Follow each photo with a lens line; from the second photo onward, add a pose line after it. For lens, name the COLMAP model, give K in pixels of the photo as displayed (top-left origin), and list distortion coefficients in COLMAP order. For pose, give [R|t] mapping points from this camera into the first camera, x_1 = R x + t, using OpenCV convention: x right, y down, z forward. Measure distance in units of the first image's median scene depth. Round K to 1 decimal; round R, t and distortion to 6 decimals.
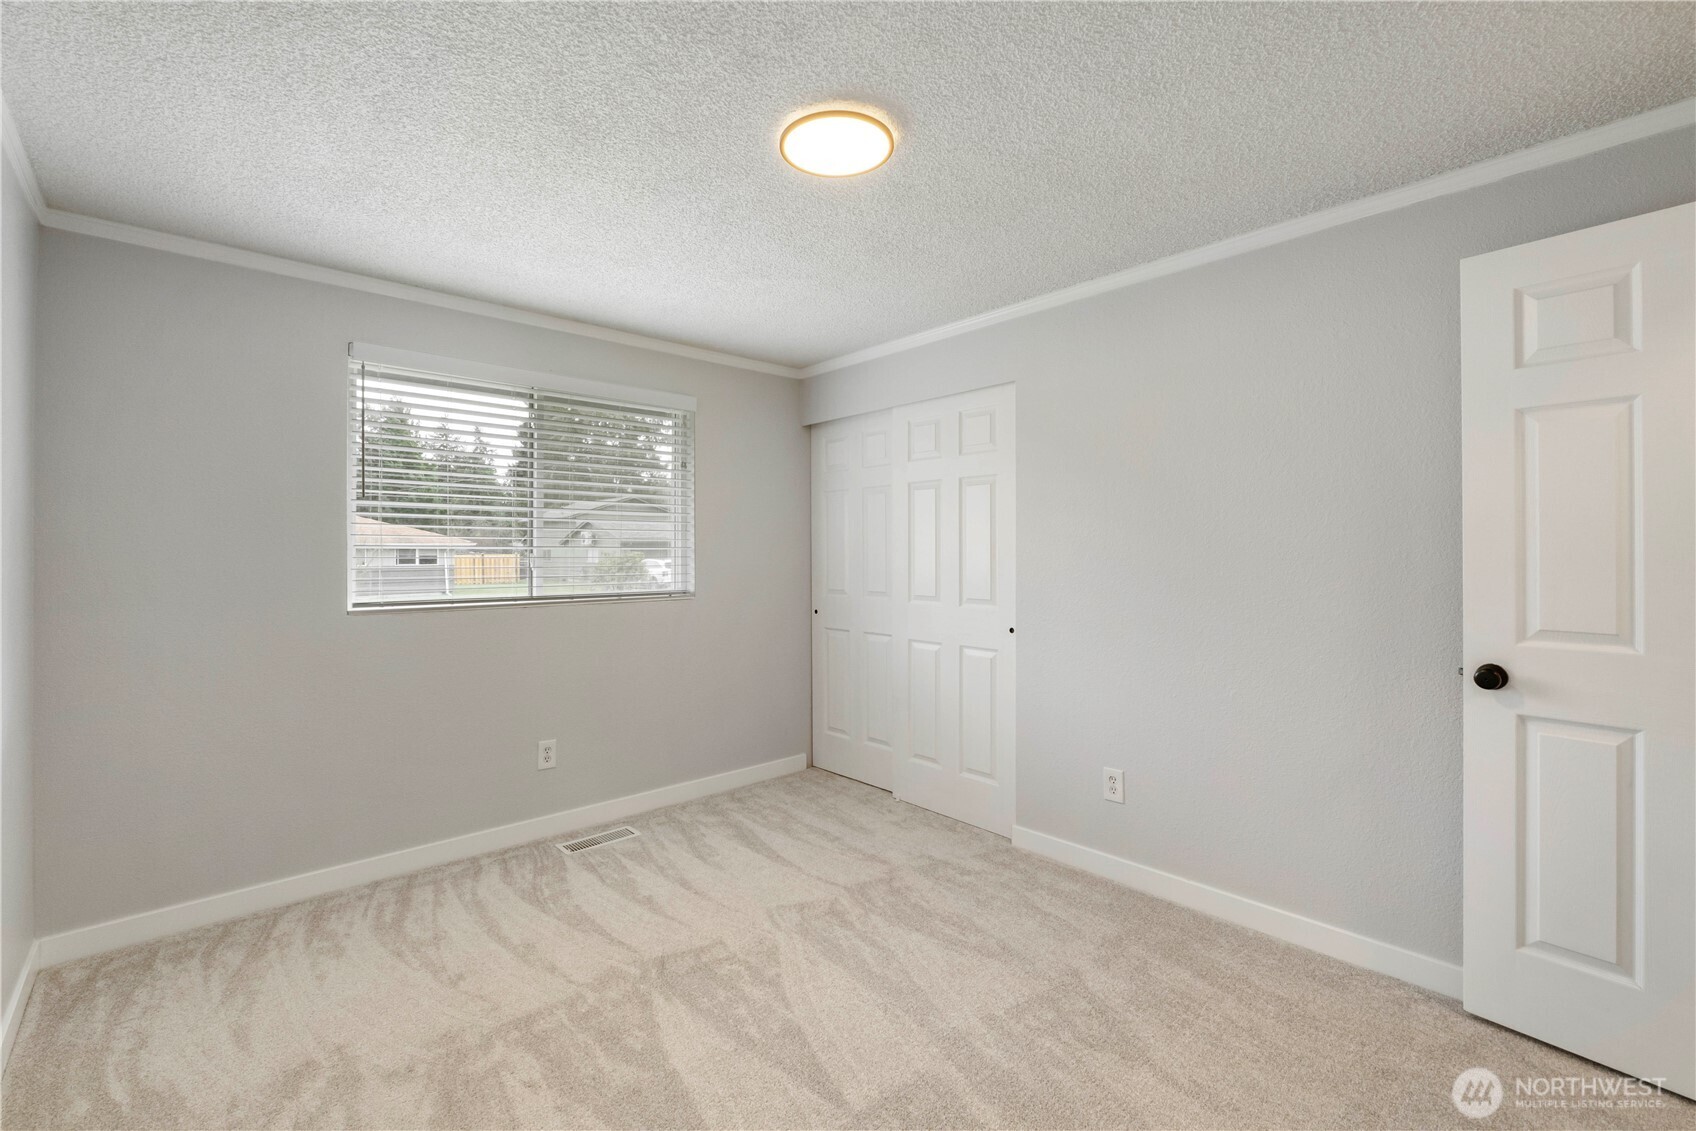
lens RADIAL K [[715.7, 0, 850.0], [0, 715.7, 557.8], [0, 0, 1]] dist [-0.002951, -0.000293]
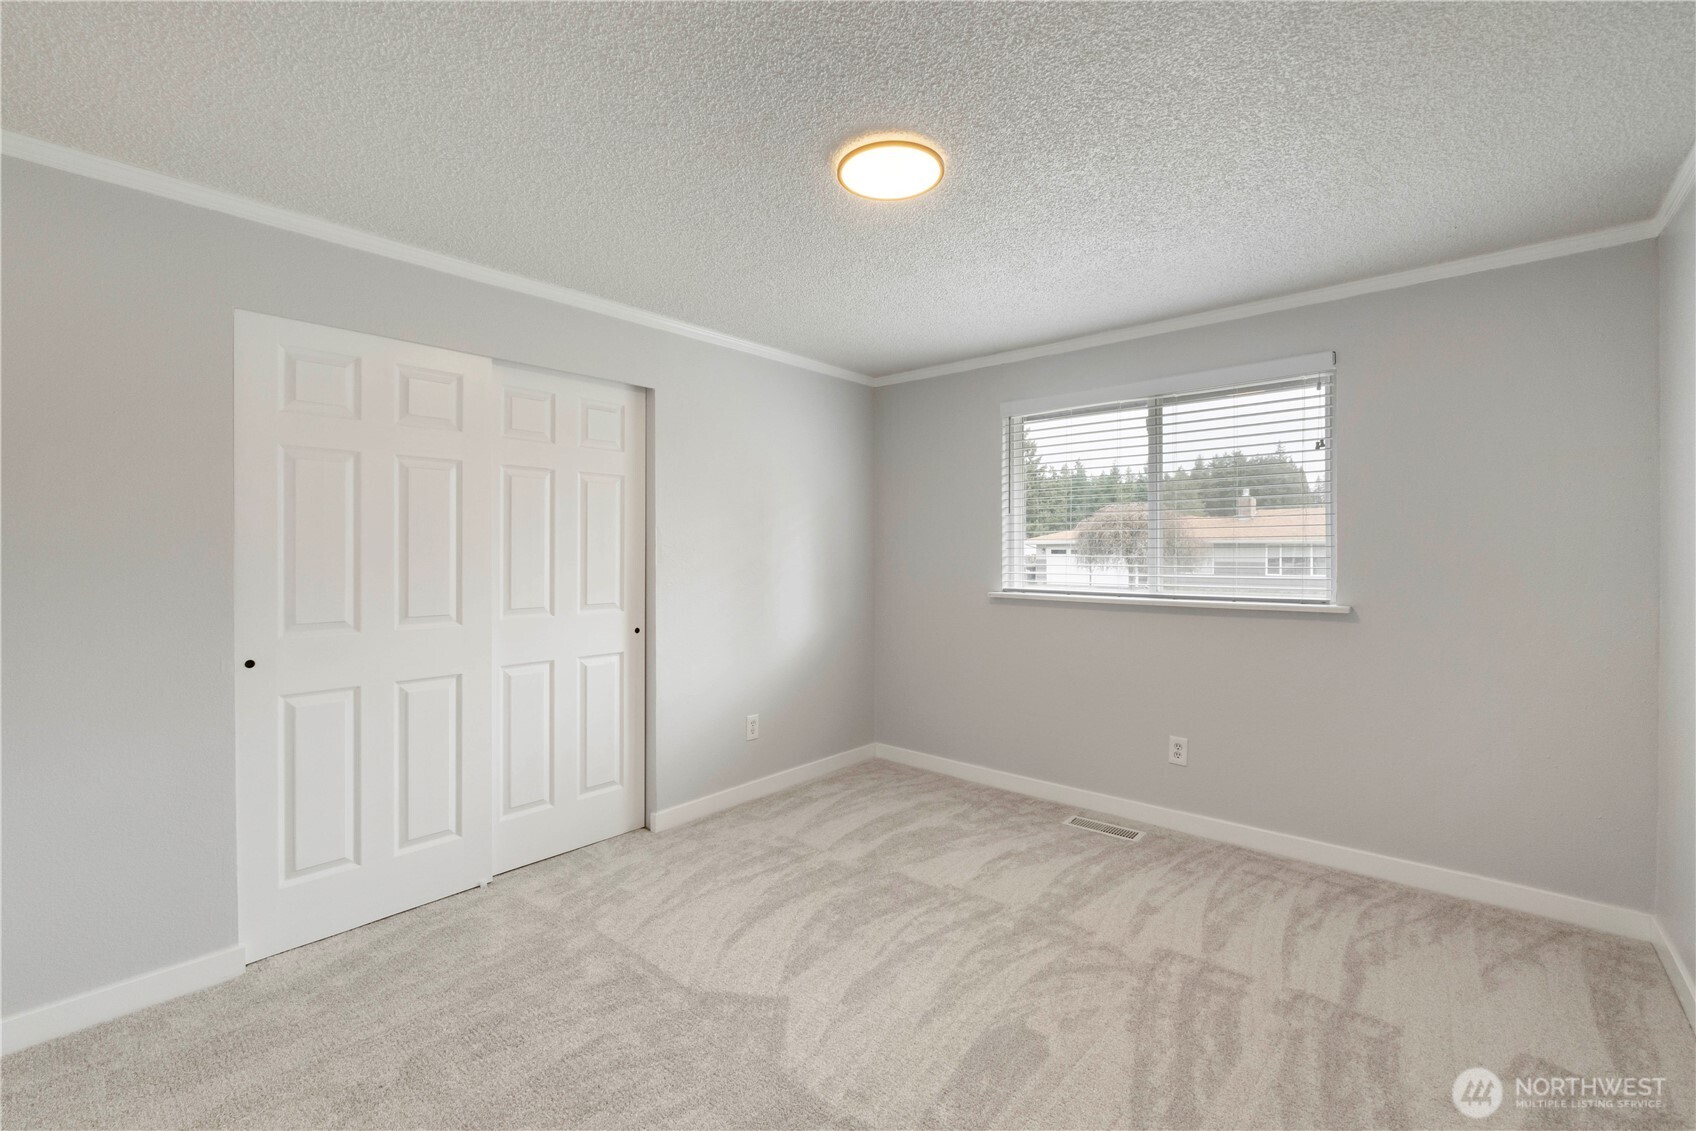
lens RADIAL K [[715.7, 0, 850.0], [0, 715.7, 557.8], [0, 0, 1]] dist [-0.002951, -0.000293]
pose [[0.134159, 0.002407, -0.990957, 0.636024], [-0.000852, 0.999997, 0.002313, 0.001769], [0.990959, 0.000533, 0.134161, 0.506536]]
